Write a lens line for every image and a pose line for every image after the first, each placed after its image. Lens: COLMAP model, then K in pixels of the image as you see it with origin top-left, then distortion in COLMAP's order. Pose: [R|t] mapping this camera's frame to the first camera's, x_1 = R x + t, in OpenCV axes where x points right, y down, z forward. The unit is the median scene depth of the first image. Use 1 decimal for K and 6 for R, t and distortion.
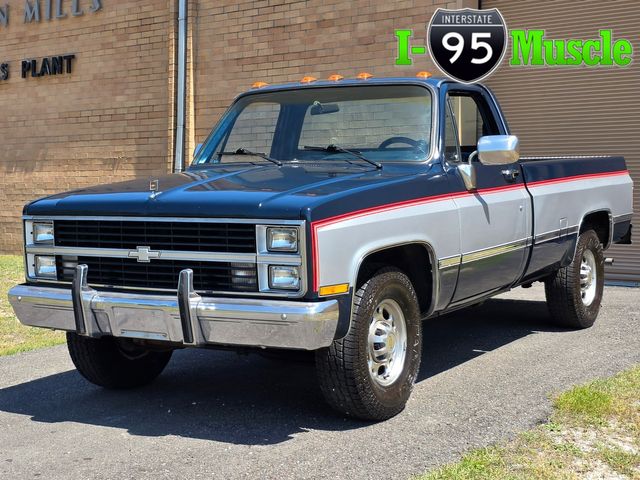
lens RADIAL K [[1001.4, 0, 308.7], [0, 1001.4, 215.5], [0, 0, 1]] dist [0.058043, -0.053063]
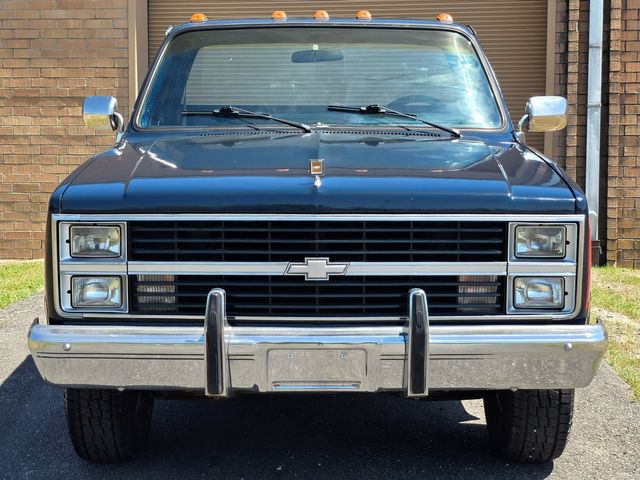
lens RADIAL K [[1100.3, 0, 320.0], [0, 1100.3, 240.0], [0, 0, 1]] dist [0.089617, -0.059142]
pose [[0.874844, -0.034452, 0.483178, -0.486929], [0.012427, 0.998736, 0.048712, -0.016020], [-0.484246, -0.036610, 0.874166, 0.323745]]
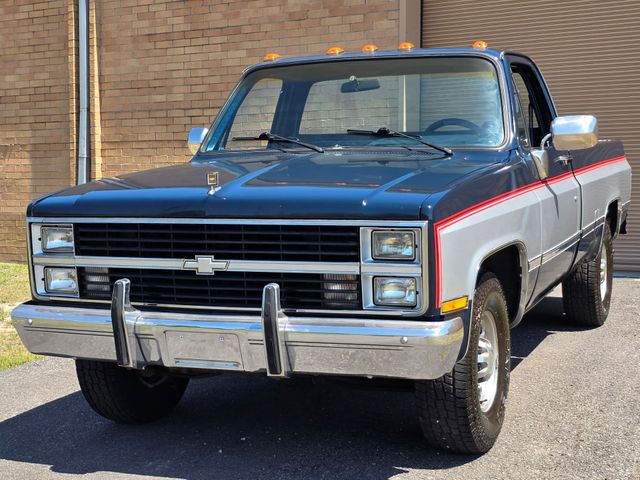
lens RADIAL K [[1006.1, 0, 321.4], [0, 1006.1, 277.8], [0, 0, 1]] dist [0.090022, -0.205319]
pose [[0.989340, -0.023841, 0.143659, -0.175594], [0.013143, 0.997100, 0.074959, -0.009657], [-0.145030, -0.072271, 0.986784, 0.177902]]
